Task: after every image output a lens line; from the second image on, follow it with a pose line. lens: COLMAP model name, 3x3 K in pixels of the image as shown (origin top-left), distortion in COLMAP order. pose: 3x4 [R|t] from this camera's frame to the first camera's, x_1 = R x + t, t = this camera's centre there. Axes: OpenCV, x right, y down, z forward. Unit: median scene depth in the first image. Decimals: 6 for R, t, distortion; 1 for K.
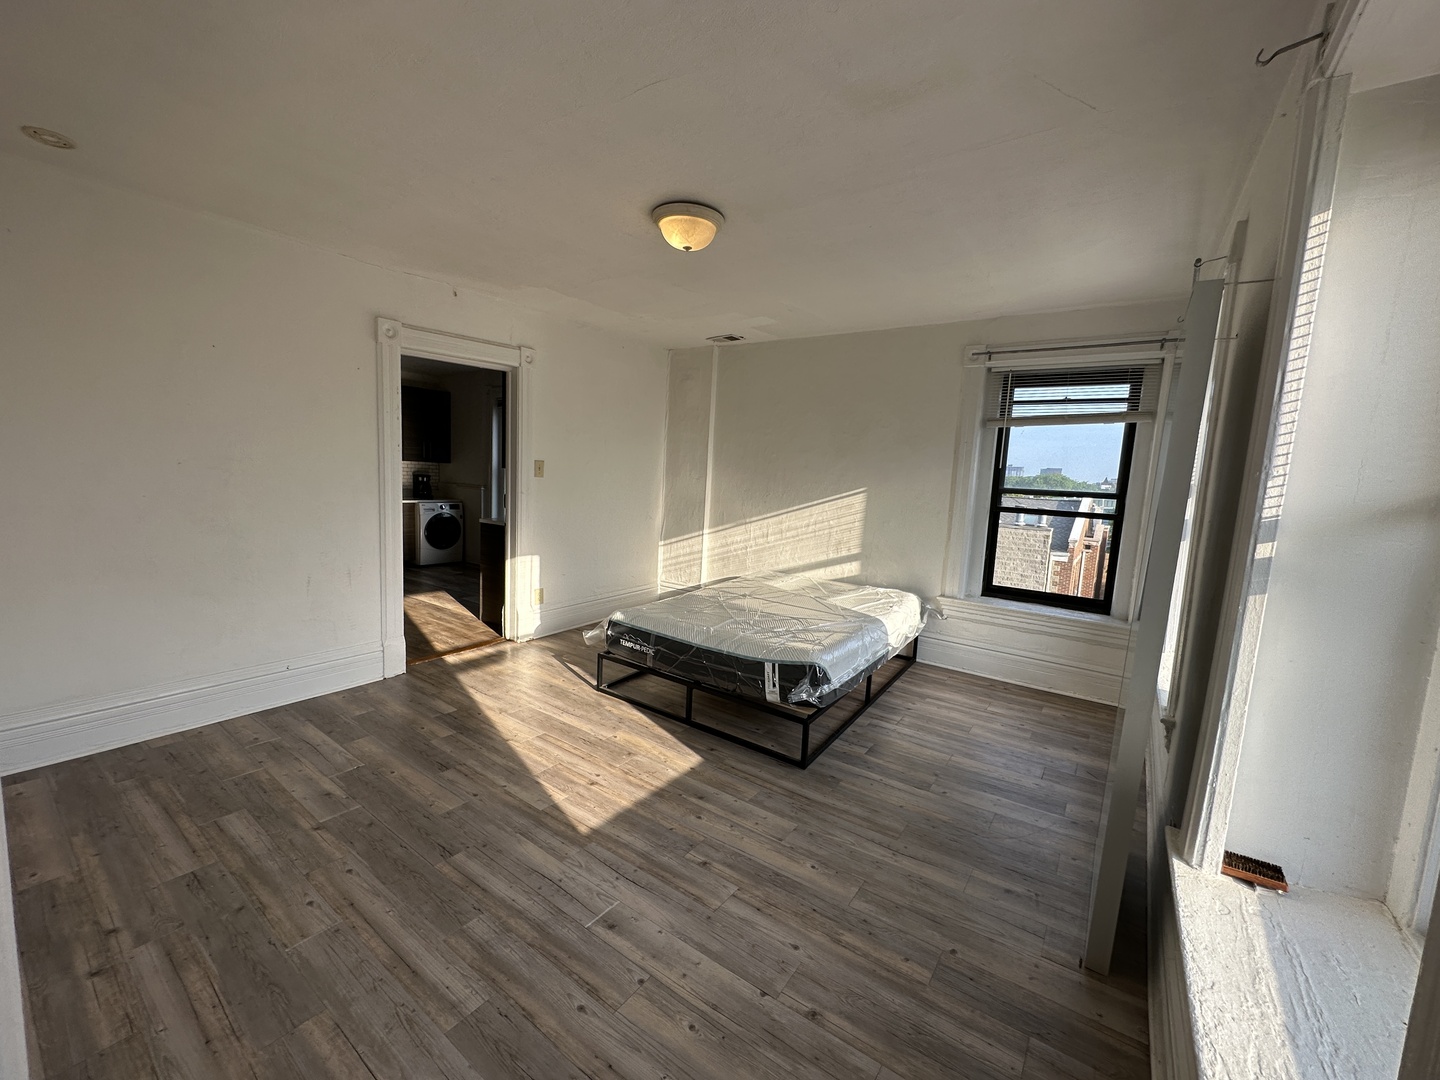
lens RADIAL K [[573.1, 0, 723.9], [0, 573.1, 539.8], [0, 0, 1]] dist [-0.004567, 0.001819]
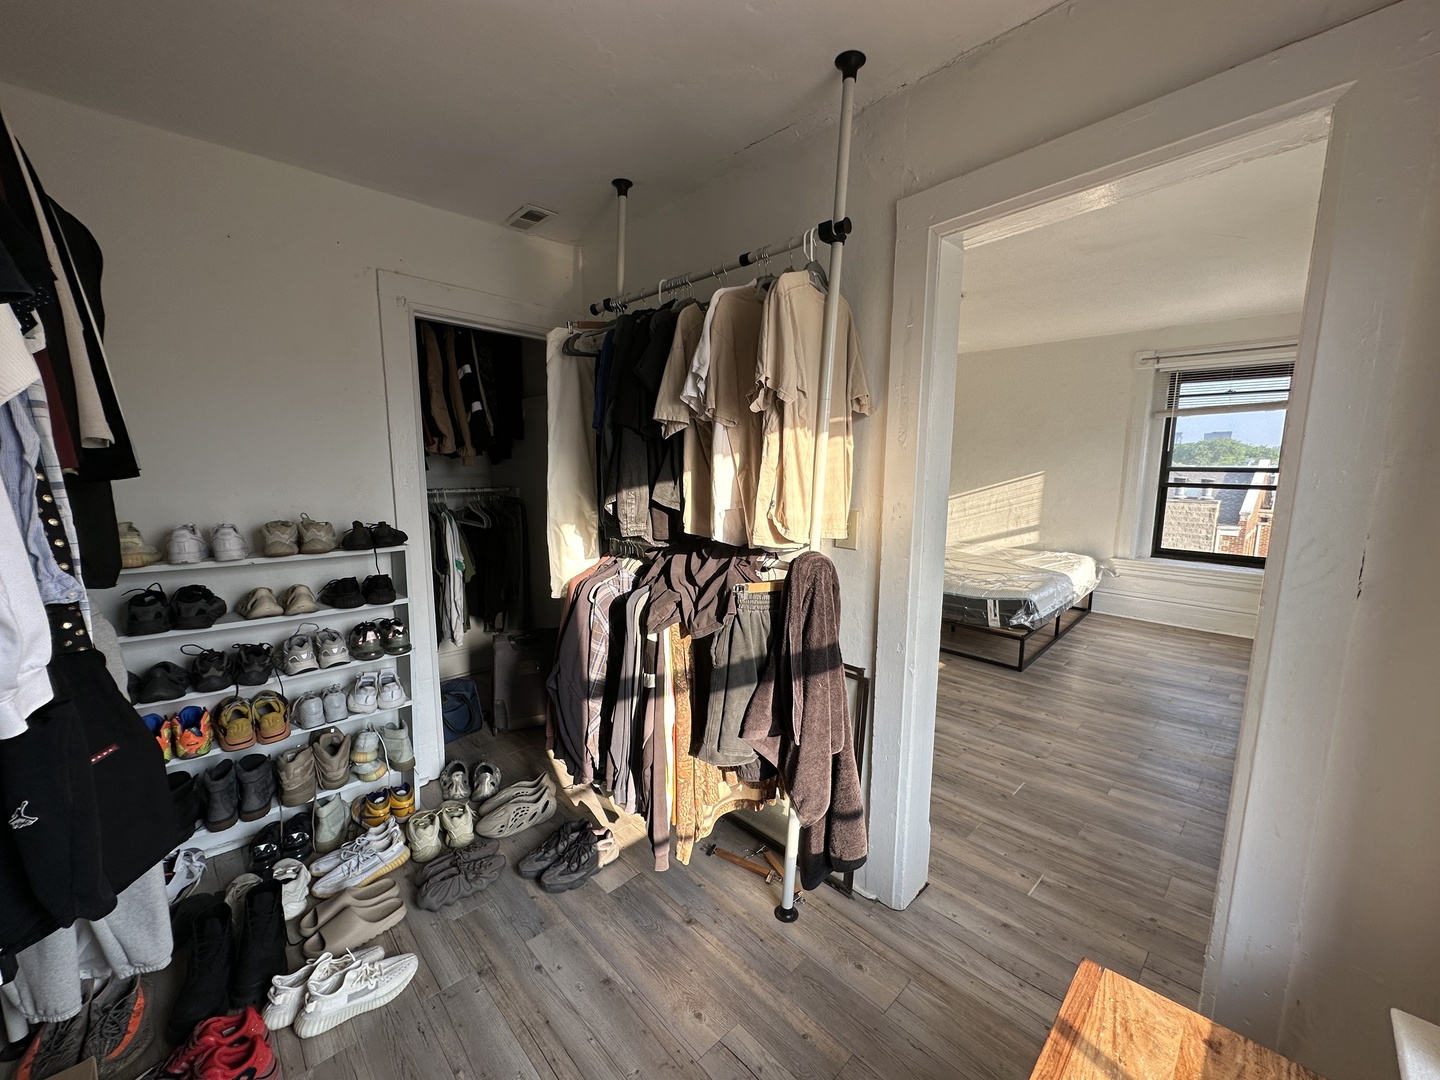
lens RADIAL K [[573.1, 0, 727.7], [0, 573.1, 539.4], [0, 0, 1]] dist [-0.004567, 0.001819]
pose [[0.981693, -0.019233, -0.189494, -0.209000], [0.024066, 0.999440, 0.023235, 0.010837], [0.188941, -0.027370, 0.981607, -0.373651]]
